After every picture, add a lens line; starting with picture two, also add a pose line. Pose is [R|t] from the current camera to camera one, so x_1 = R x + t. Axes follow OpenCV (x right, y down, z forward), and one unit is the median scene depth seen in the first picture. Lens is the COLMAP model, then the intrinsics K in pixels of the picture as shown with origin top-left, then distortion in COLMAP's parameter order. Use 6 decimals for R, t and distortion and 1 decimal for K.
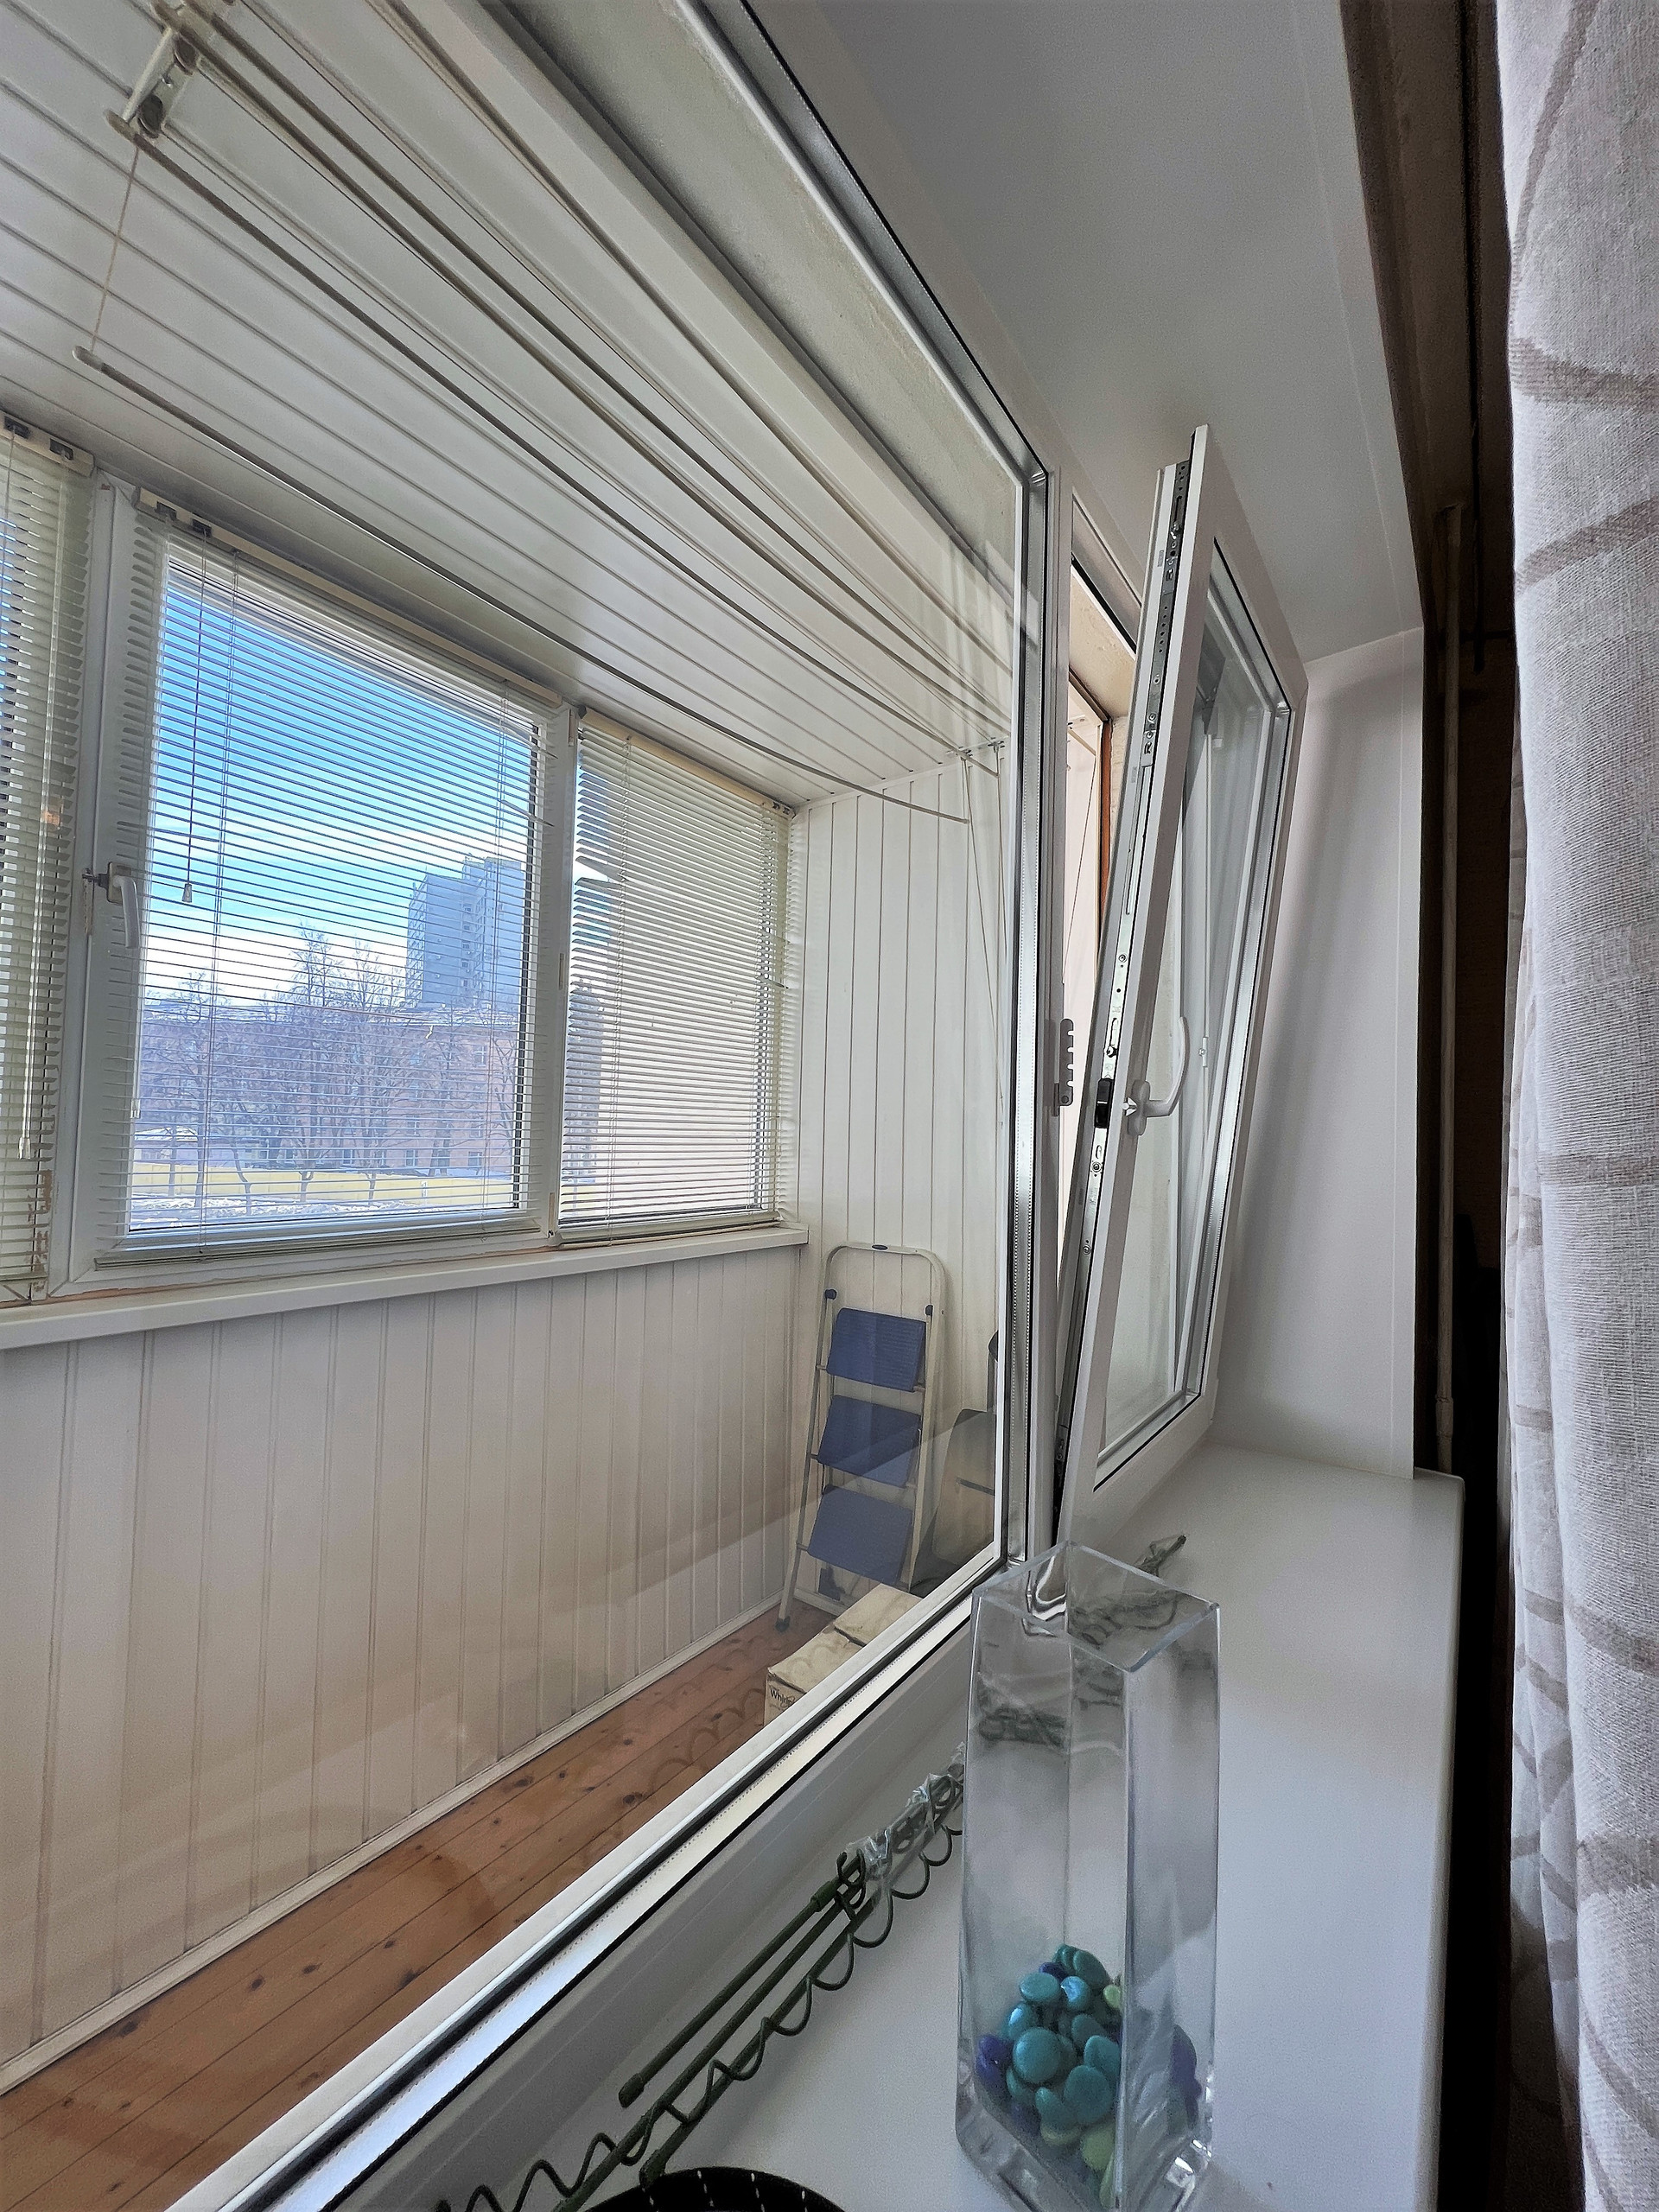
lens RADIAL K [[895.6, 0, 840.4], [0, 895.6, 1105.7], [0, 0, 1]] dist [0.000598, 0.000229]
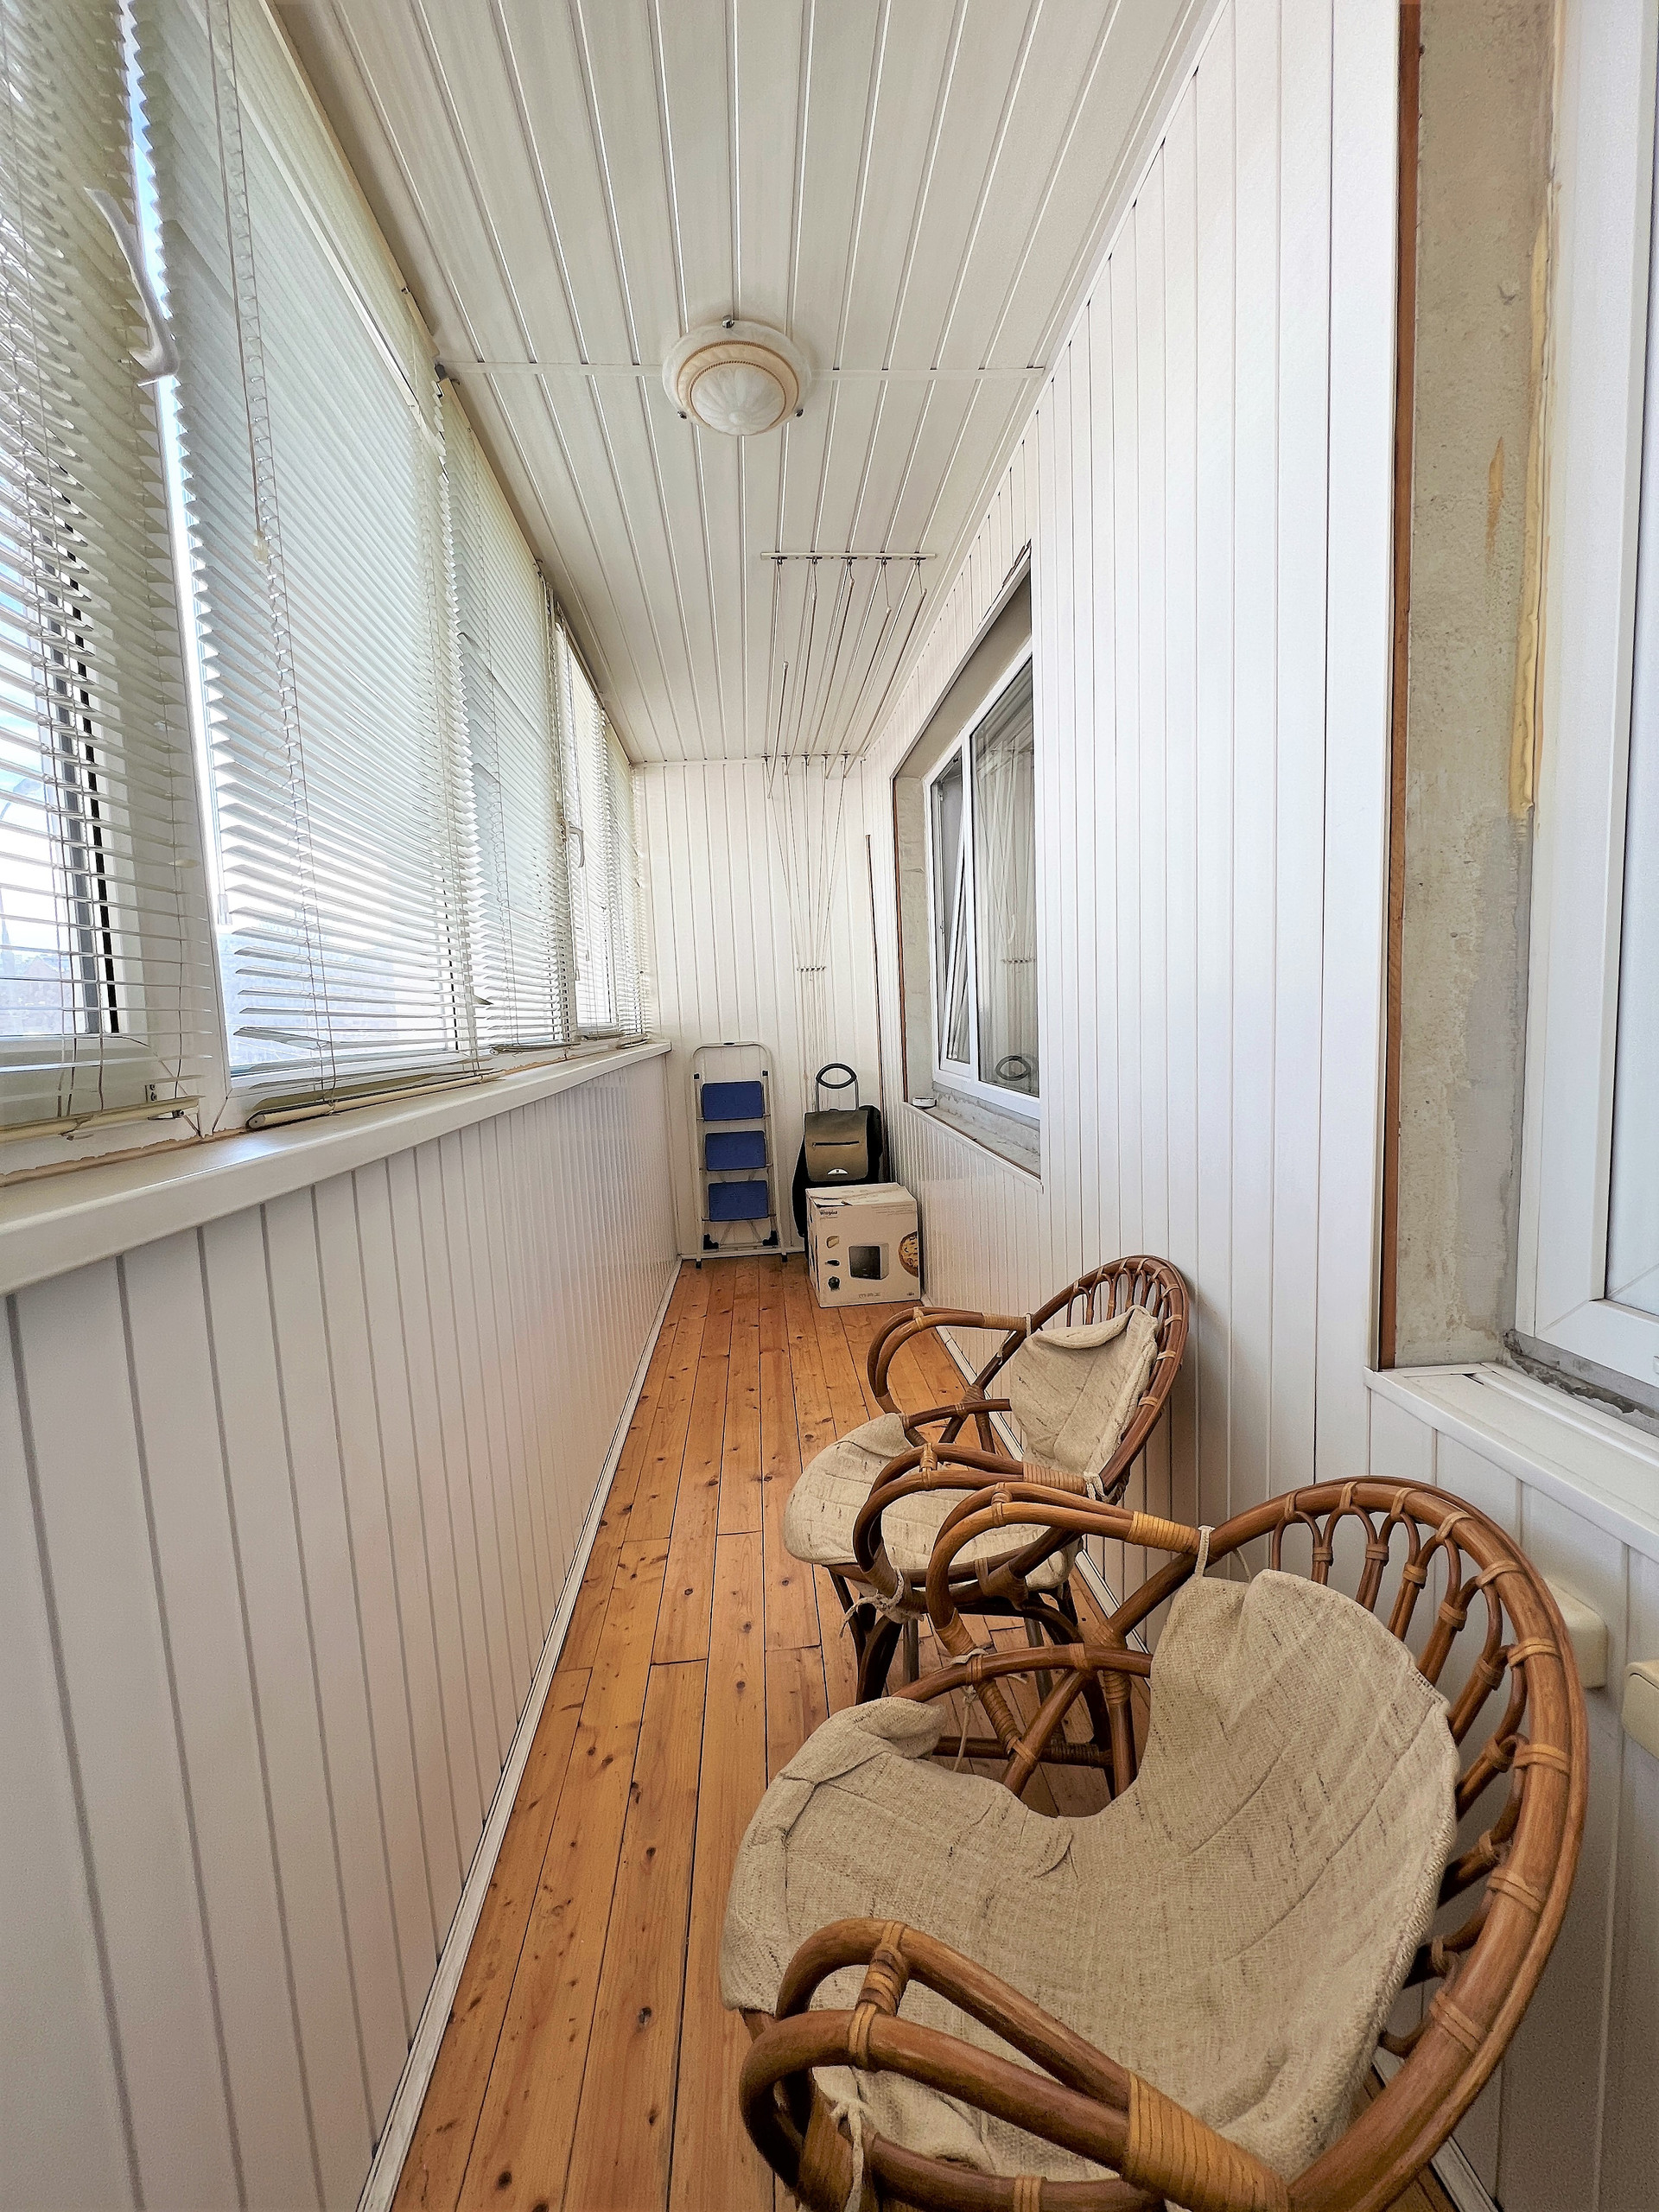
lens RADIAL K [[882.9, 0, 826.4], [0, 882.9, 1100.6], [0, 0, 1]] dist [-0.002090, 0.000957]
pose [[0.753852, -0.122959, 0.645437, -0.899586], [0.042553, 0.989408, 0.138787, 0.036629], [-0.655665, -0.077160, 0.751099, -0.401792]]
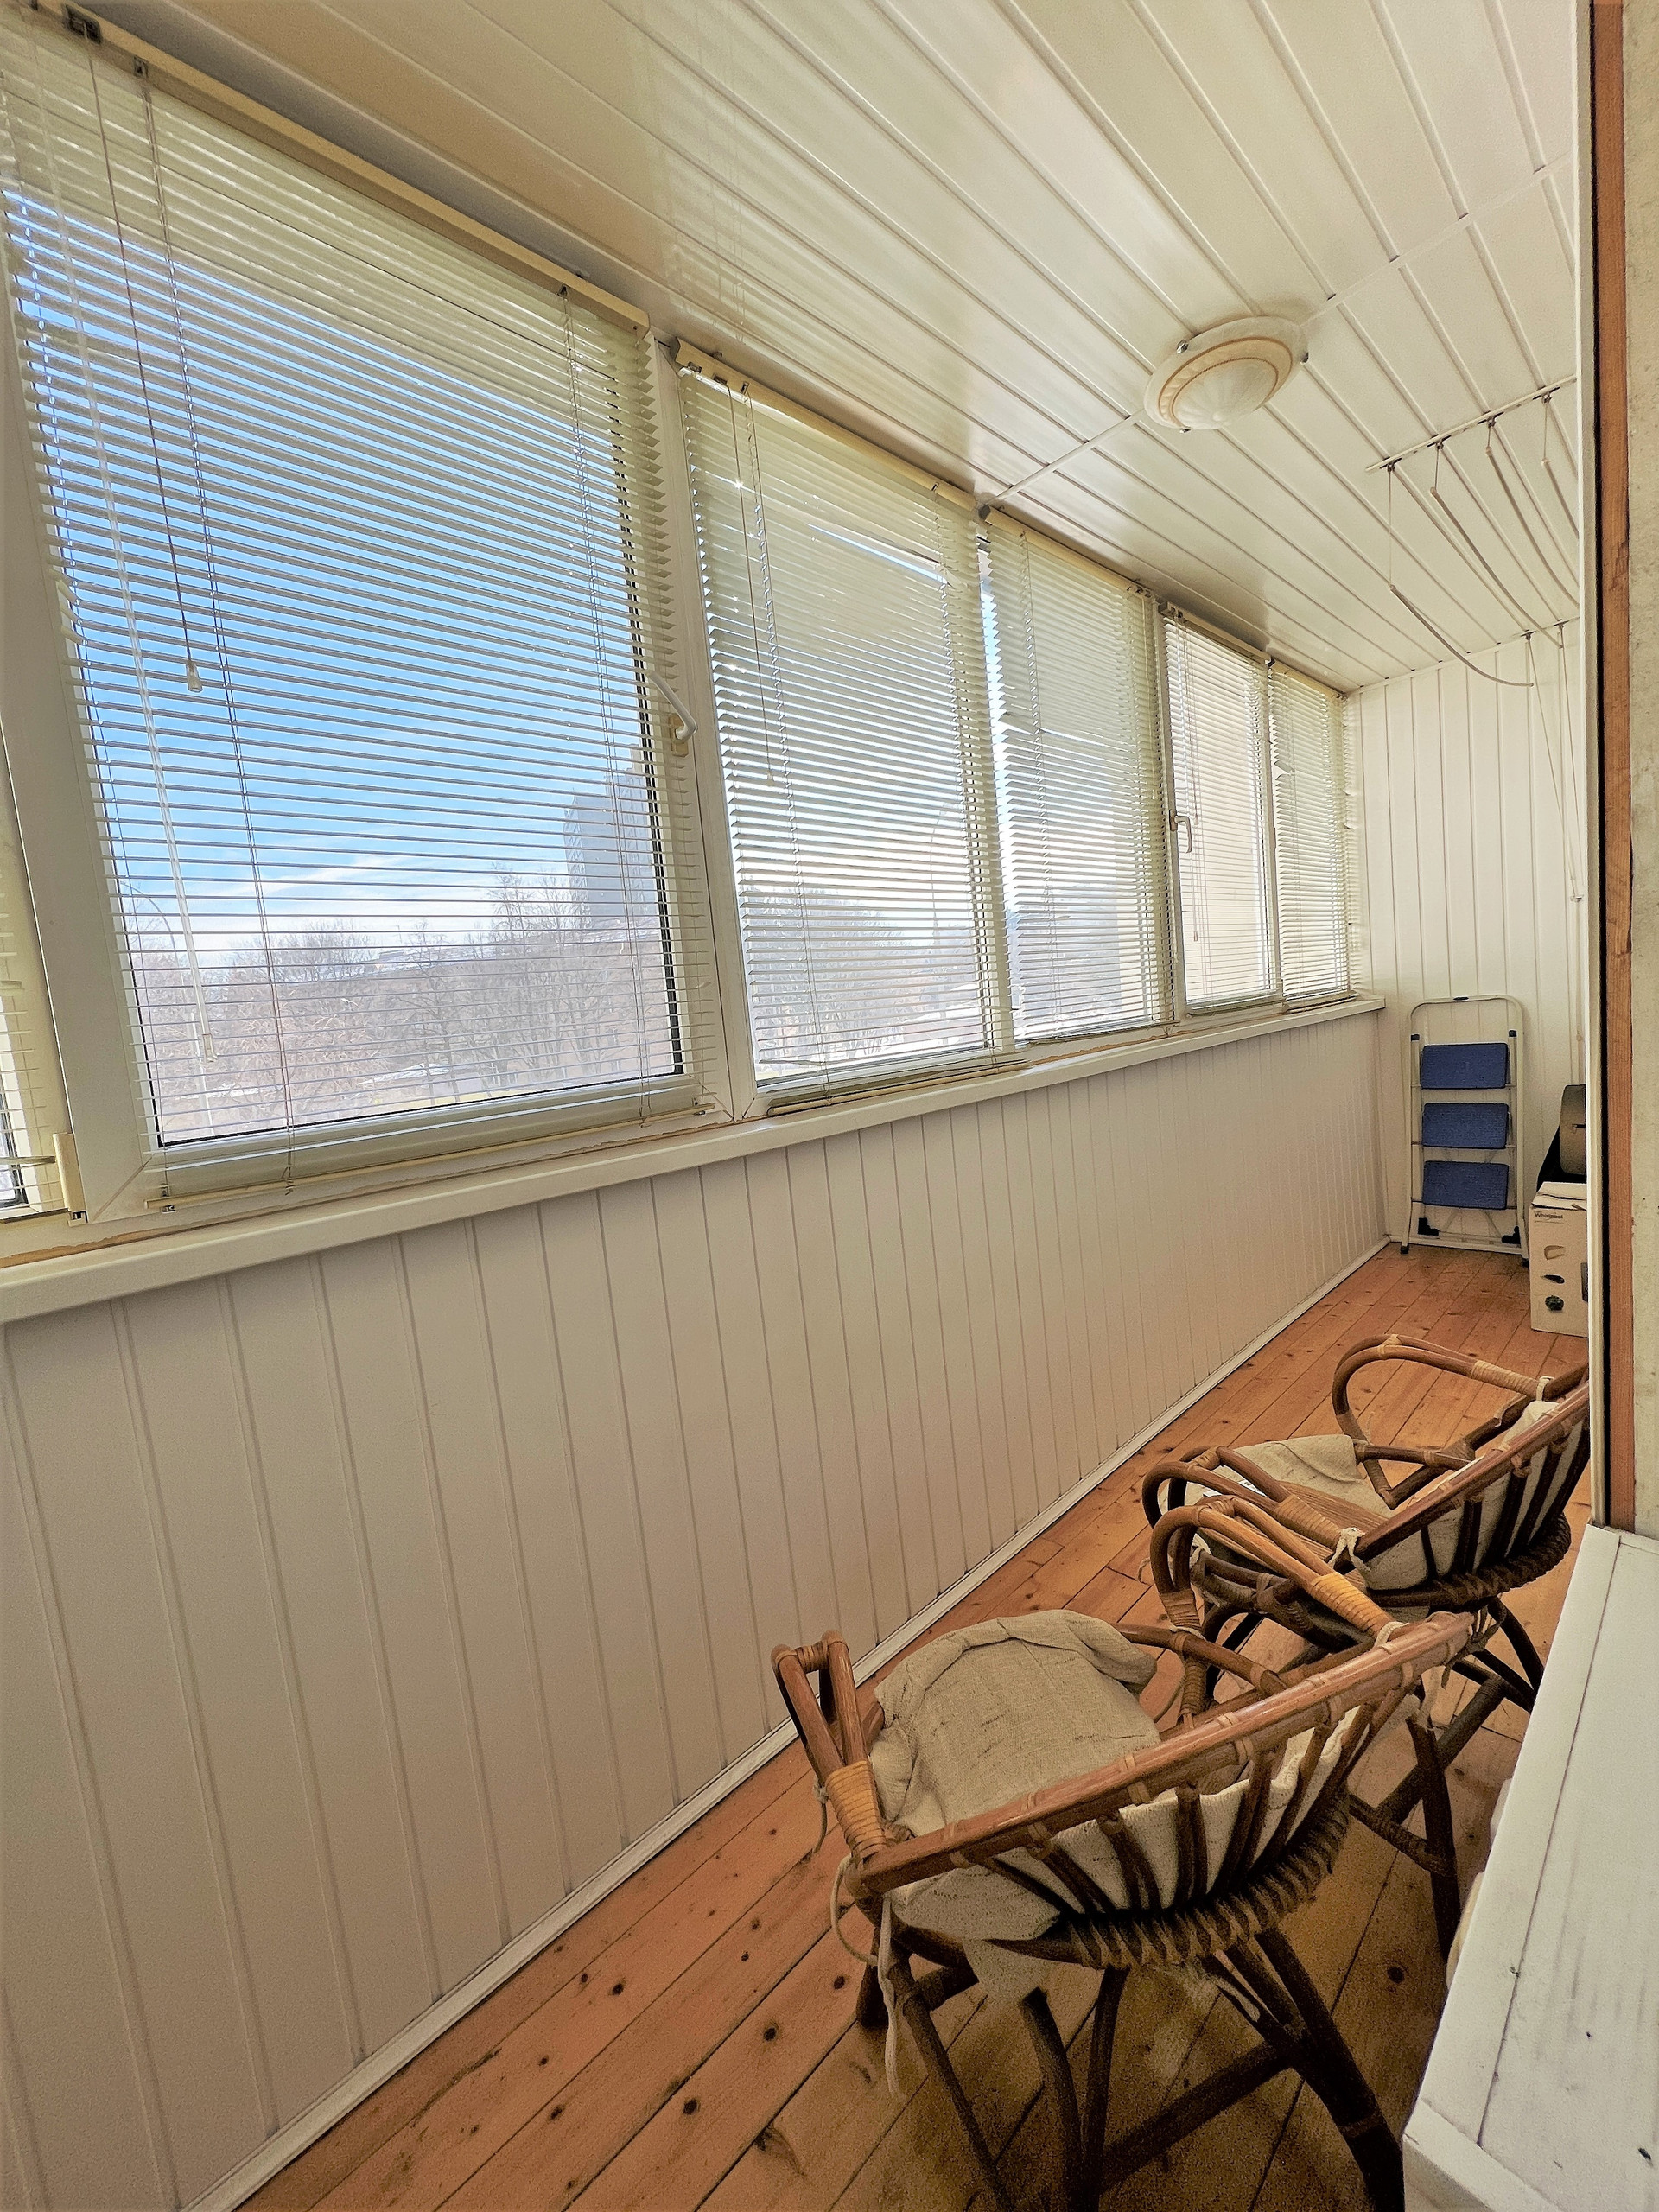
lens RADIAL K [[882.9, 0, 826.4], [0, 882.9, 1100.6], [0, 0, 1]] dist [-0.002090, 0.000957]
pose [[0.975147, -0.105543, -0.194806, -0.679966], [0.131856, 0.983043, 0.127441, 0.001768], [0.178053, -0.149960, 0.972527, -0.589175]]
